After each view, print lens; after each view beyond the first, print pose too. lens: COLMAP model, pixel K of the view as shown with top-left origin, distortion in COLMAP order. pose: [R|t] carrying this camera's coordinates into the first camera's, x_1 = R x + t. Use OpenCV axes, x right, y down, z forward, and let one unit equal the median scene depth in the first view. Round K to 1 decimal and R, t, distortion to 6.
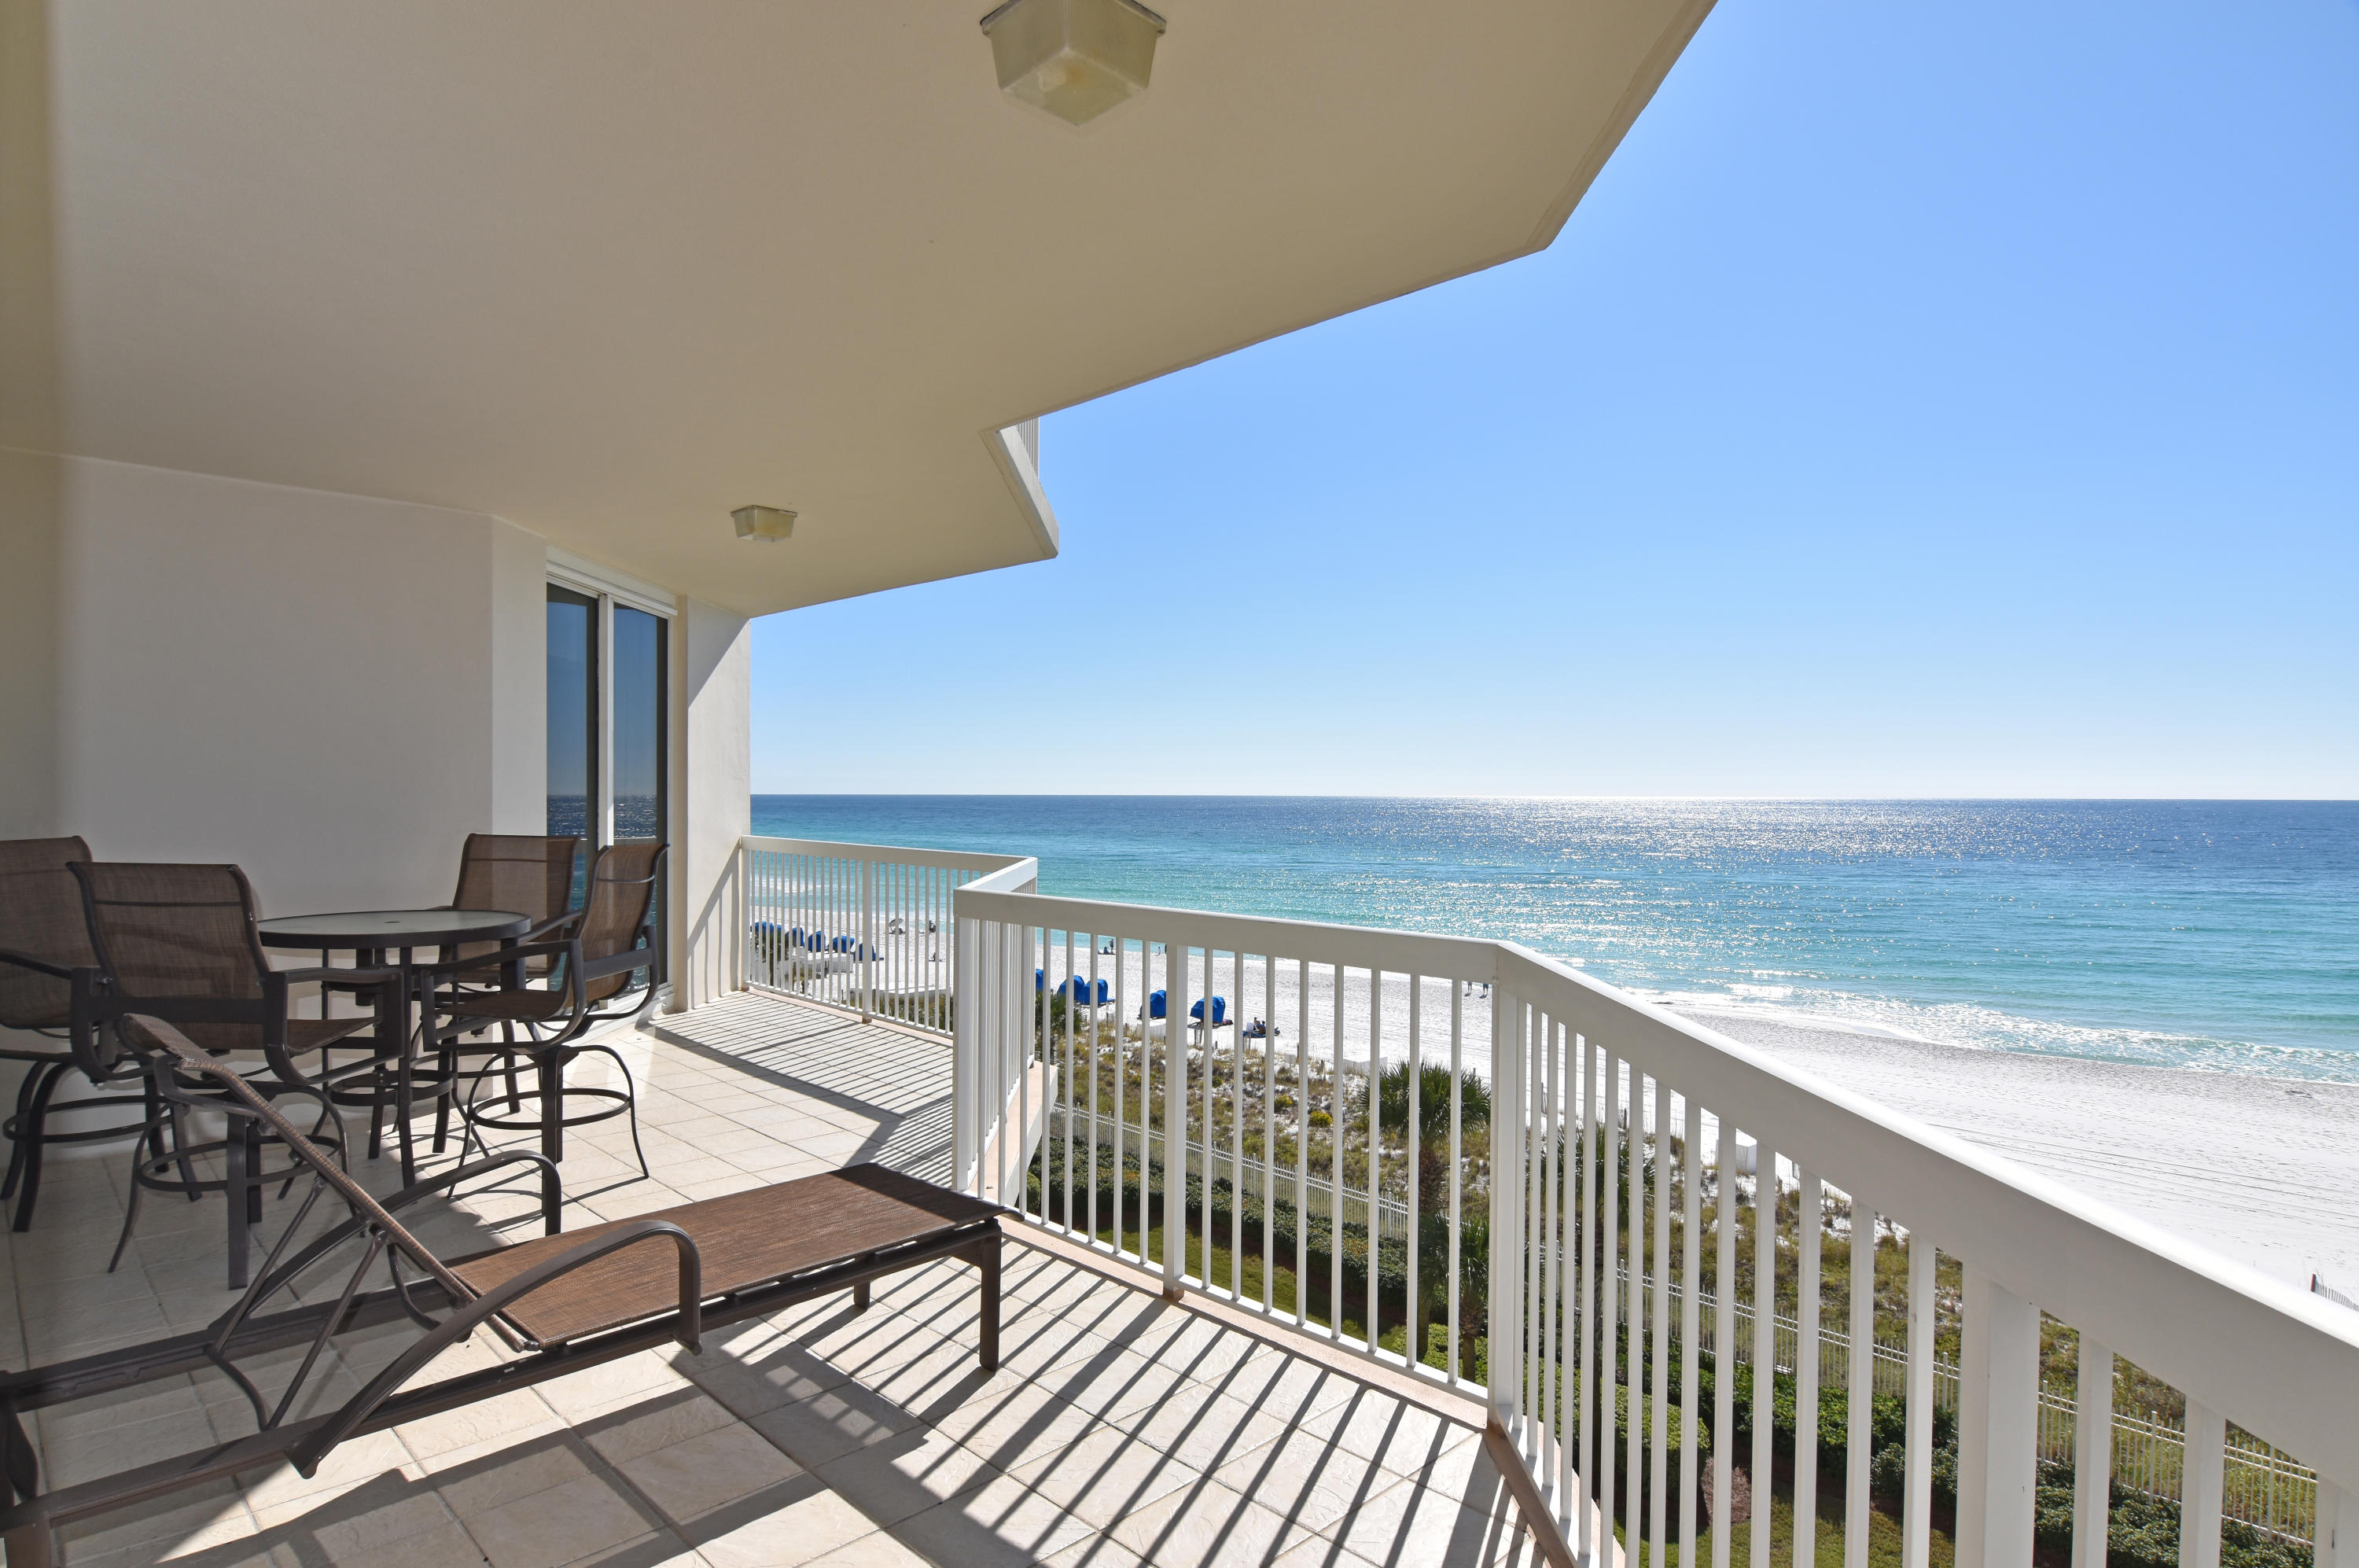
lens RADIAL K [[1255.3, 0, 1179.5], [0, 1255.3, 784.0], [0, 0, 1]] dist [0.011861, -0.022431]
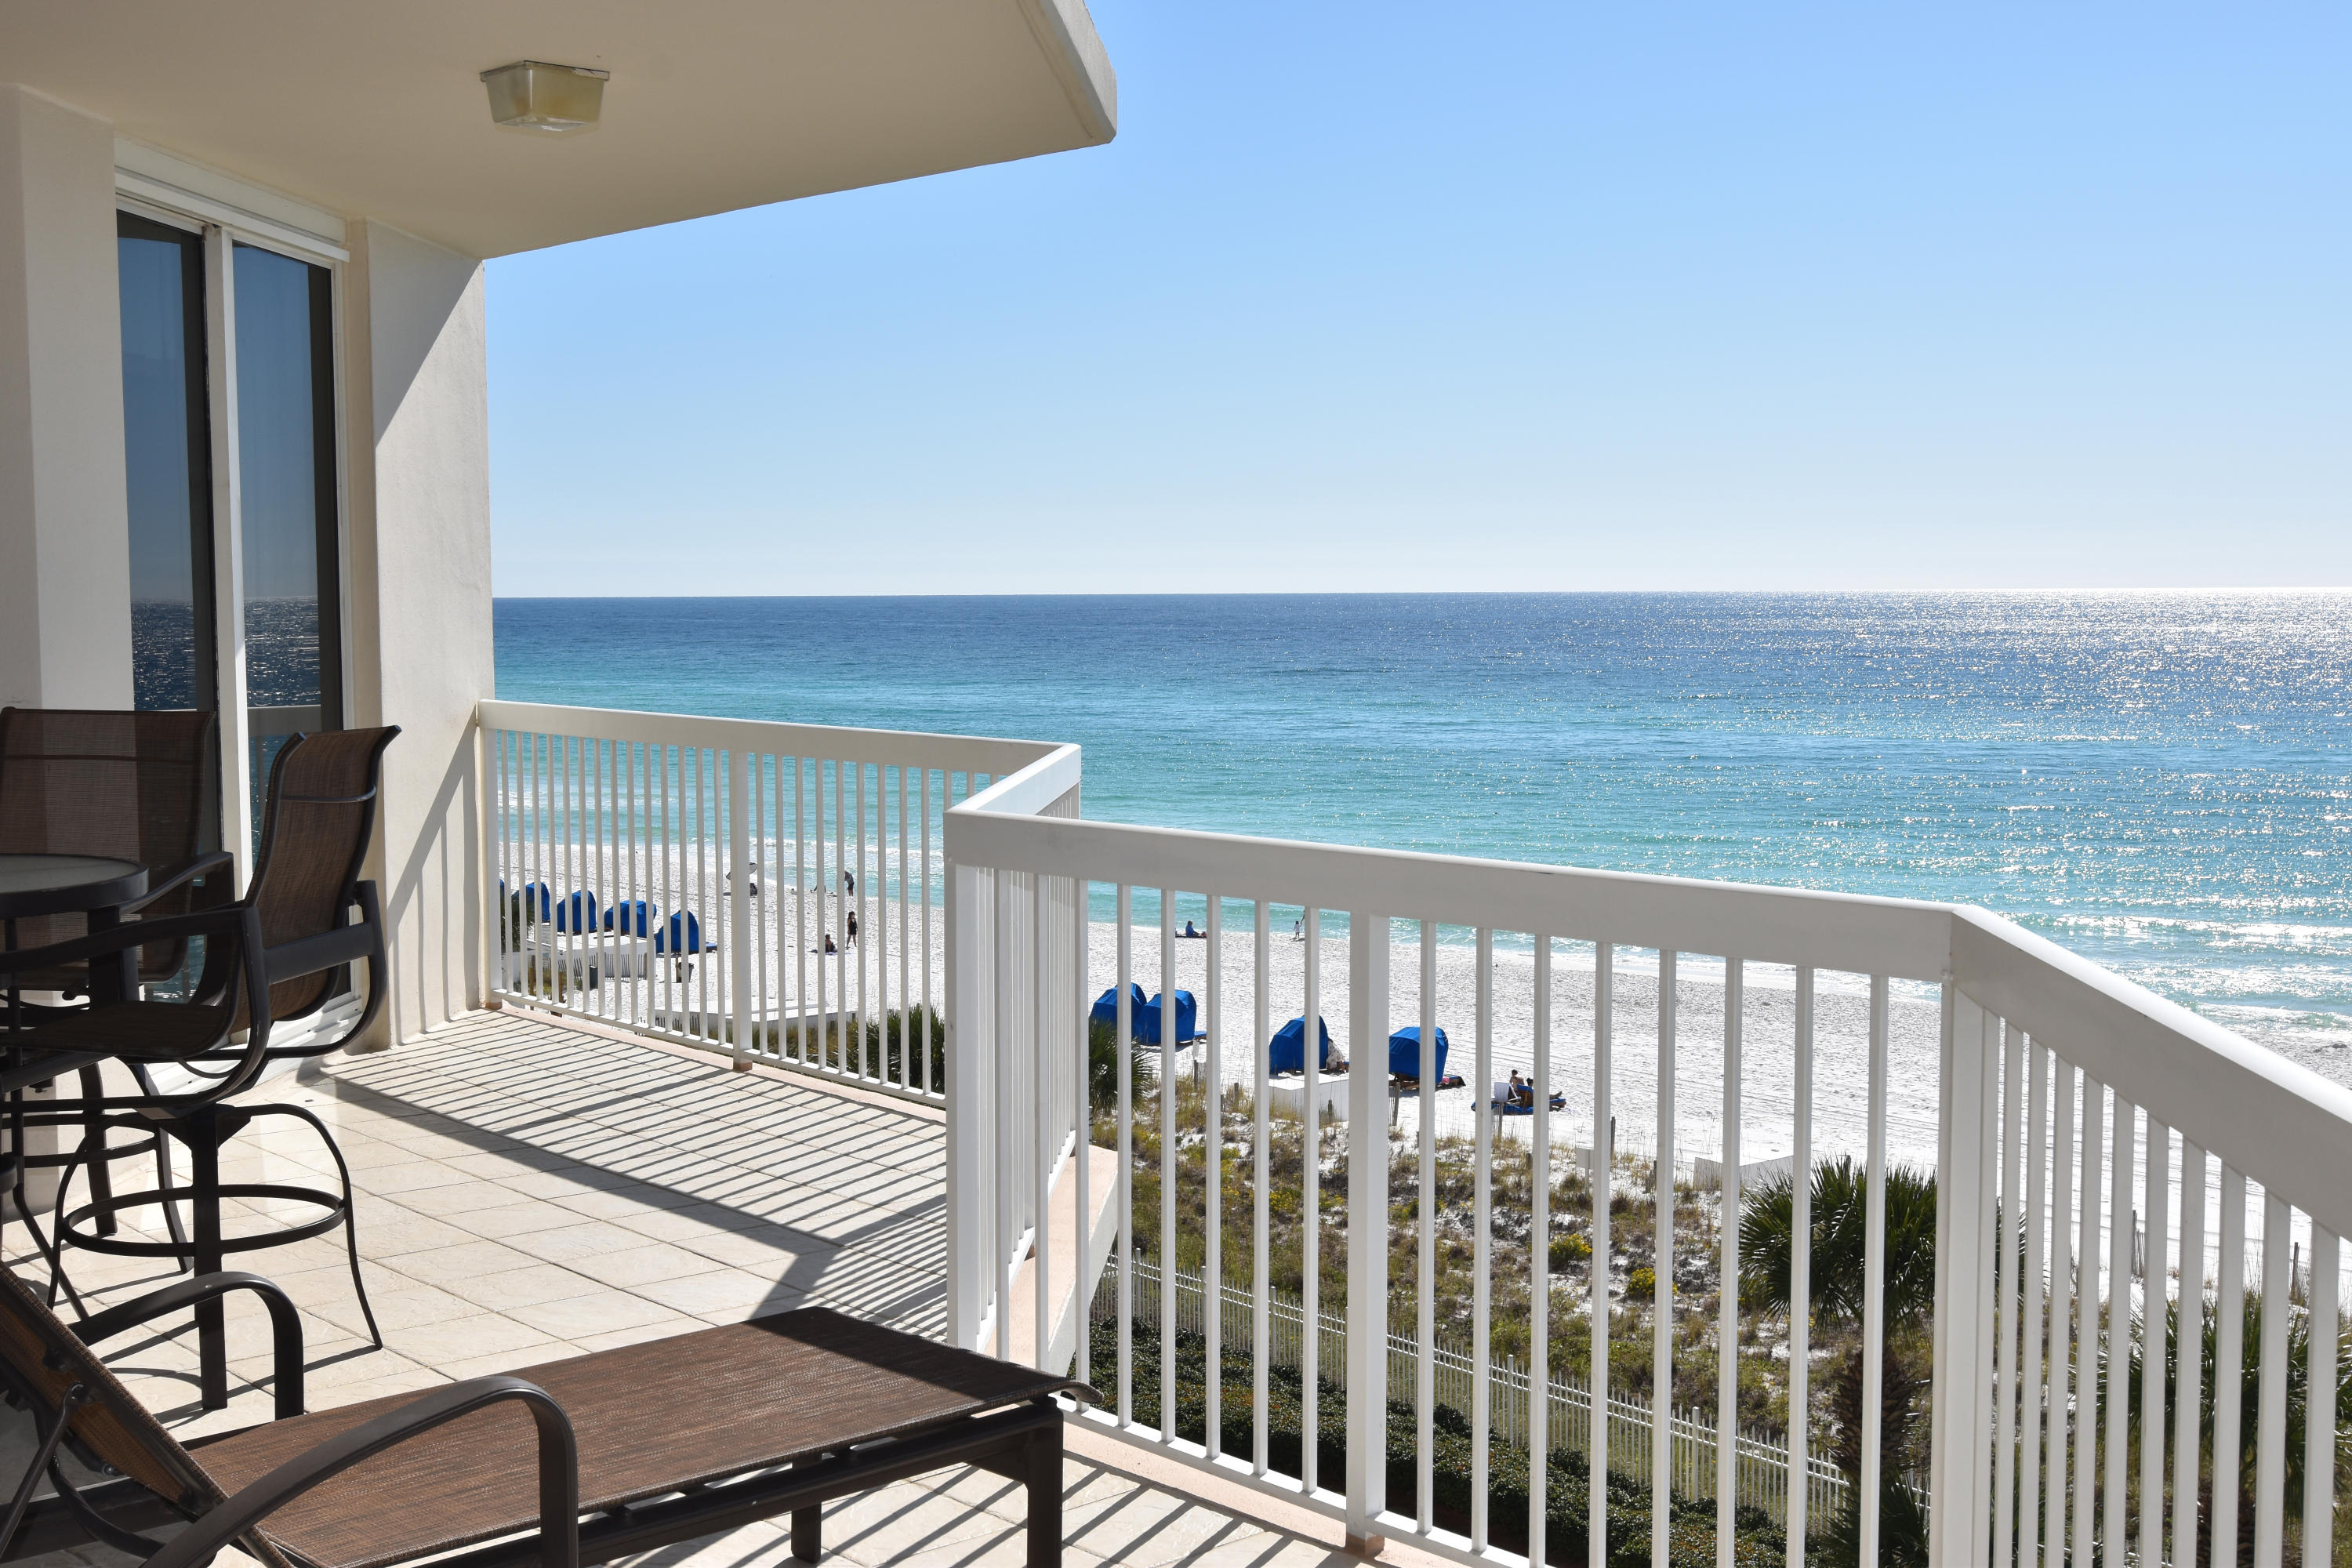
lens RADIAL K [[3142.1, 0, 1176.0], [0, 3142.1, 784.0], [0, 0, 1]] dist [0.036949, 0.047974]
pose [[0.998959, -0.004387, -0.045396, -0.018905], [0.008190, 0.996439, 0.083924, -0.034343], [0.044866, -0.084208, 0.995438, -0.280397]]
